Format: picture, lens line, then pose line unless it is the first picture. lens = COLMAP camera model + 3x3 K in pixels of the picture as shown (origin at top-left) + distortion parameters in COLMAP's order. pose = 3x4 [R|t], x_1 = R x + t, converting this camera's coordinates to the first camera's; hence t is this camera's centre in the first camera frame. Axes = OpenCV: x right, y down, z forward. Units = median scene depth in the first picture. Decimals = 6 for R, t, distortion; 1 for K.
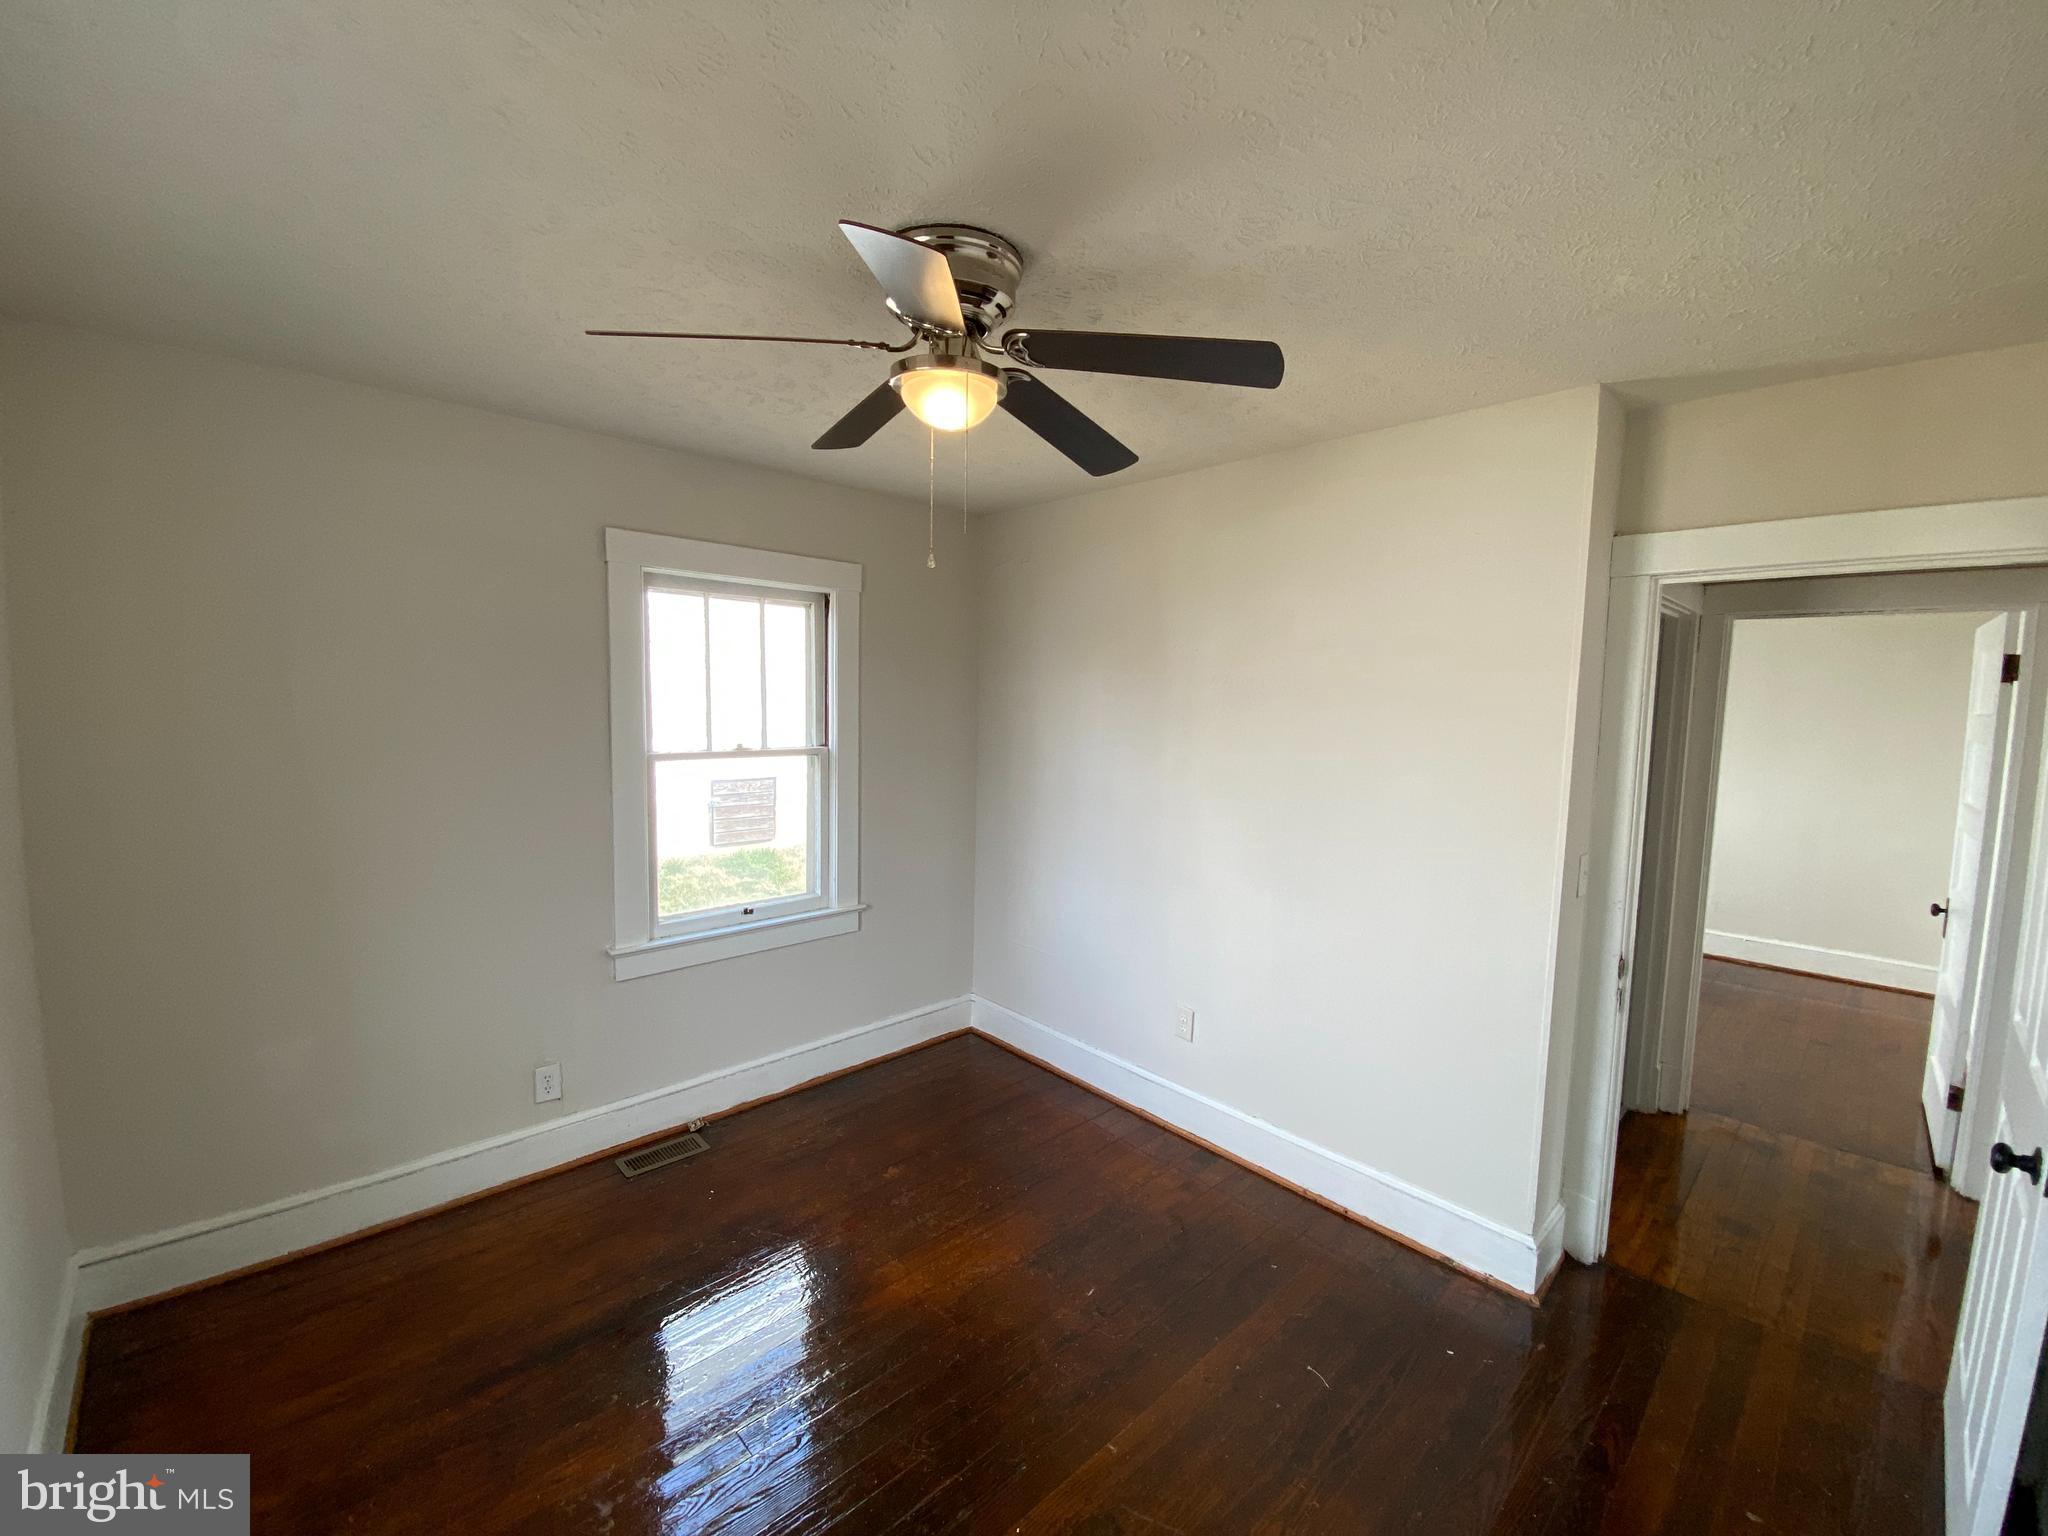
lens RADIAL K [[835.0, 0, 1024.0], [0, 835.0, 768.0], [0, 0, 1]] dist [0.034791, -0.027058]
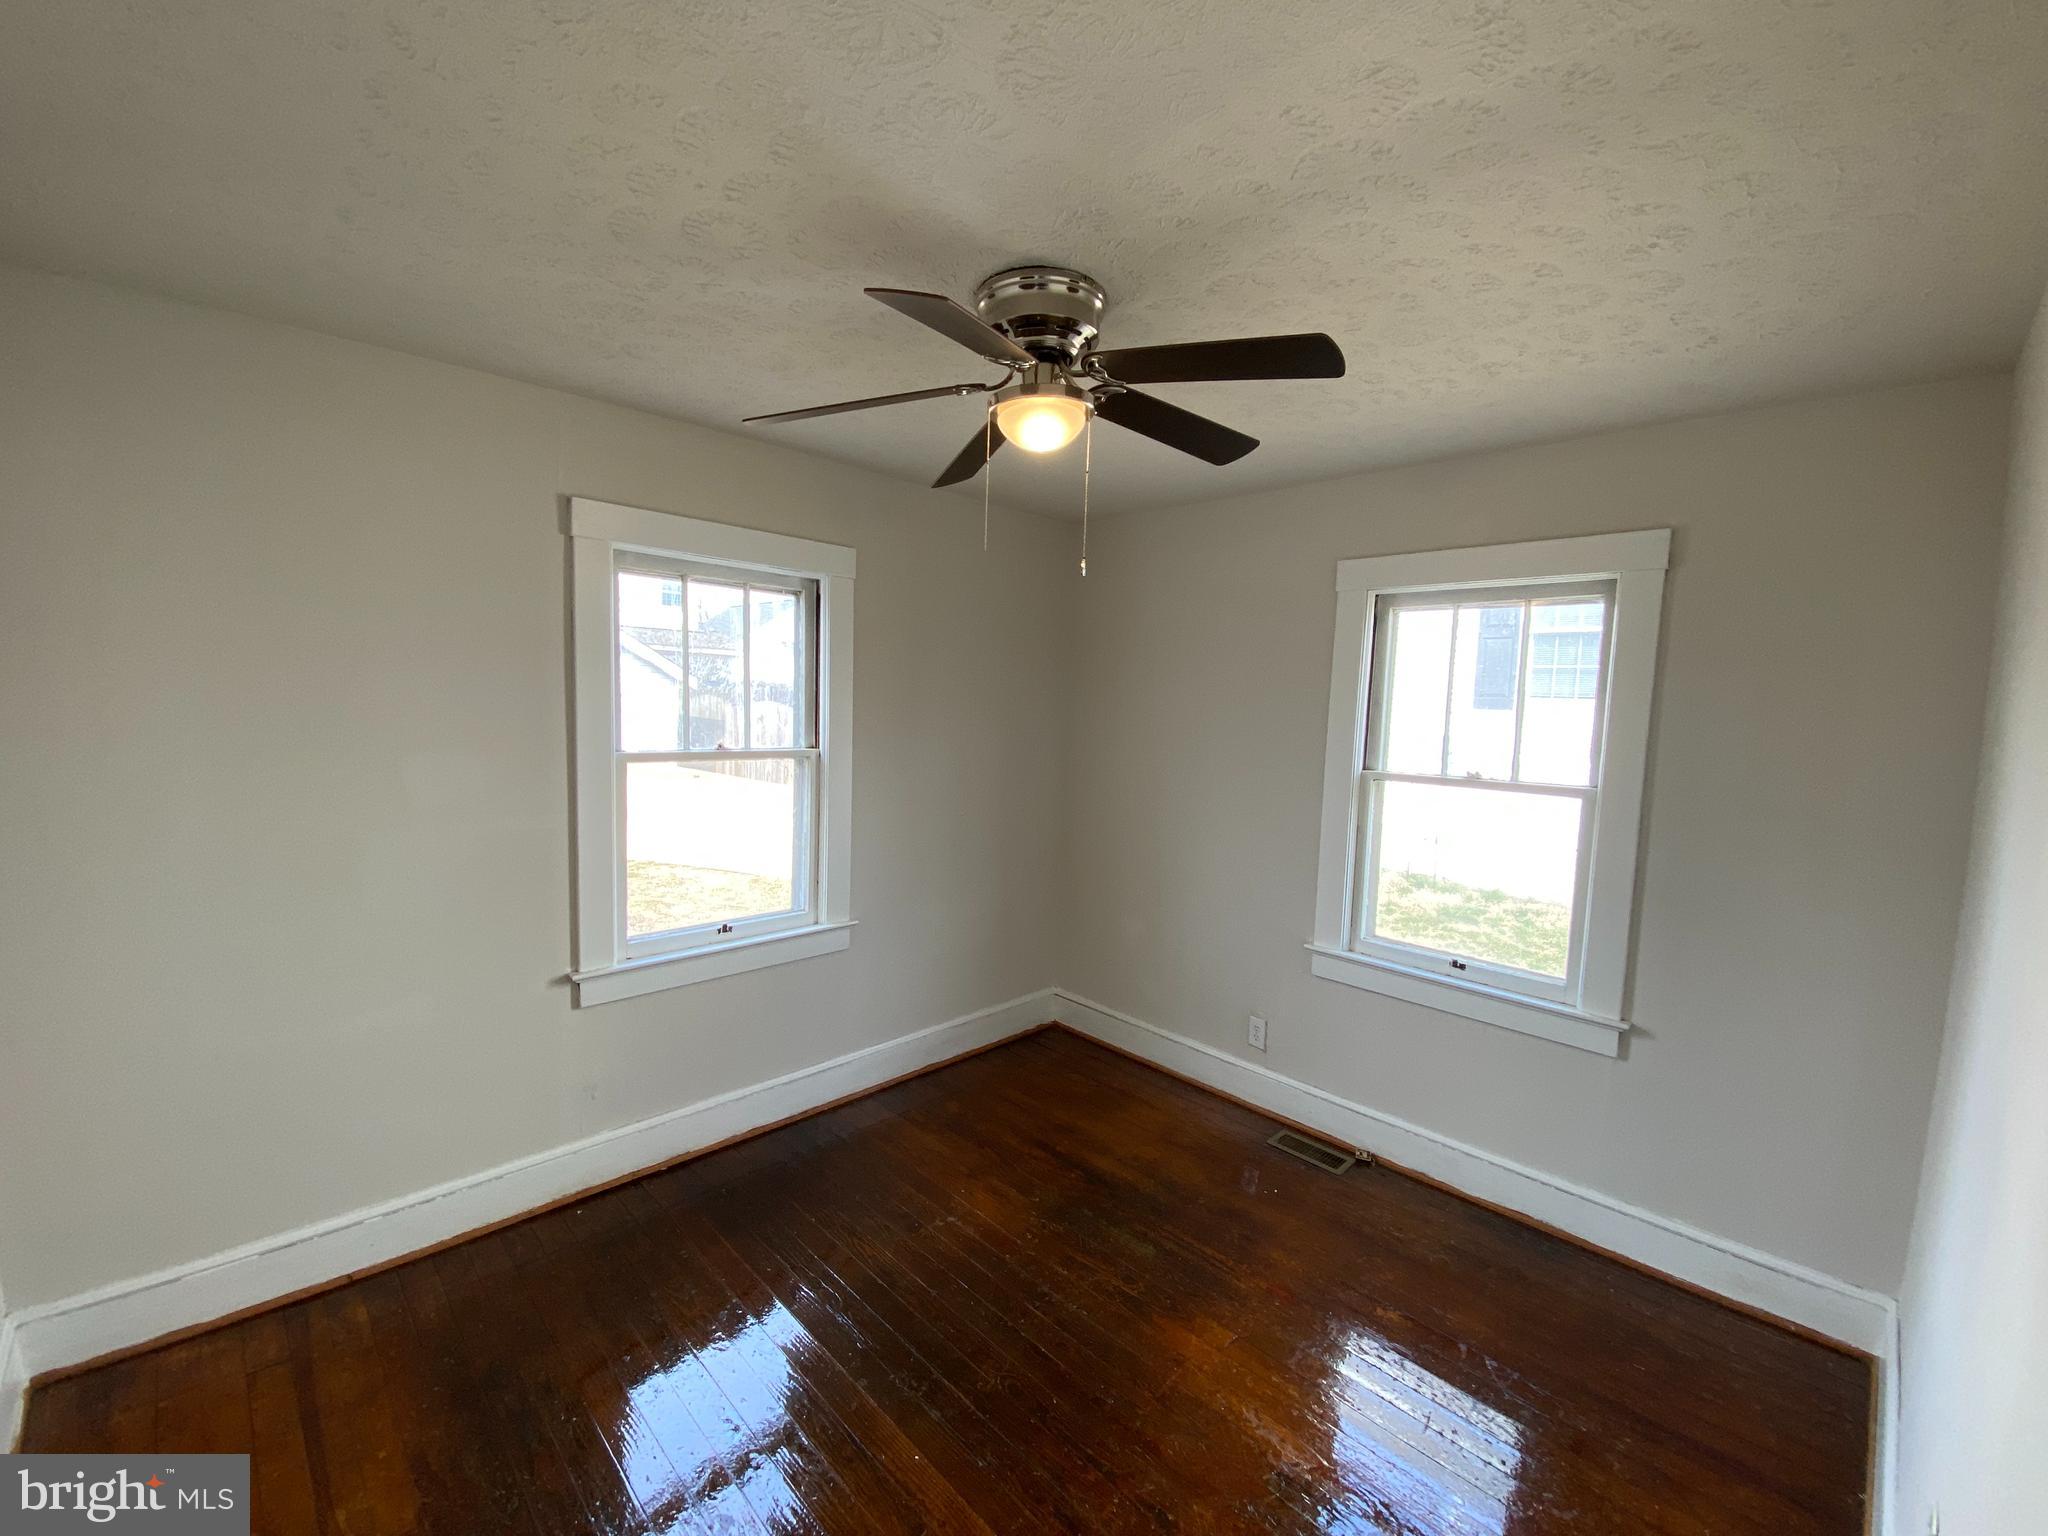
lens RADIAL K [[835.0, 0, 1024.0], [0, 835.0, 768.0], [0, 0, 1]] dist [0.034791, -0.027058]
pose [[0.022806, 0.064705, -0.997644, 0.565106], [-0.122362, 0.990581, 0.061450, -0.031795], [0.992224, 0.120672, 0.030509, 0.552312]]
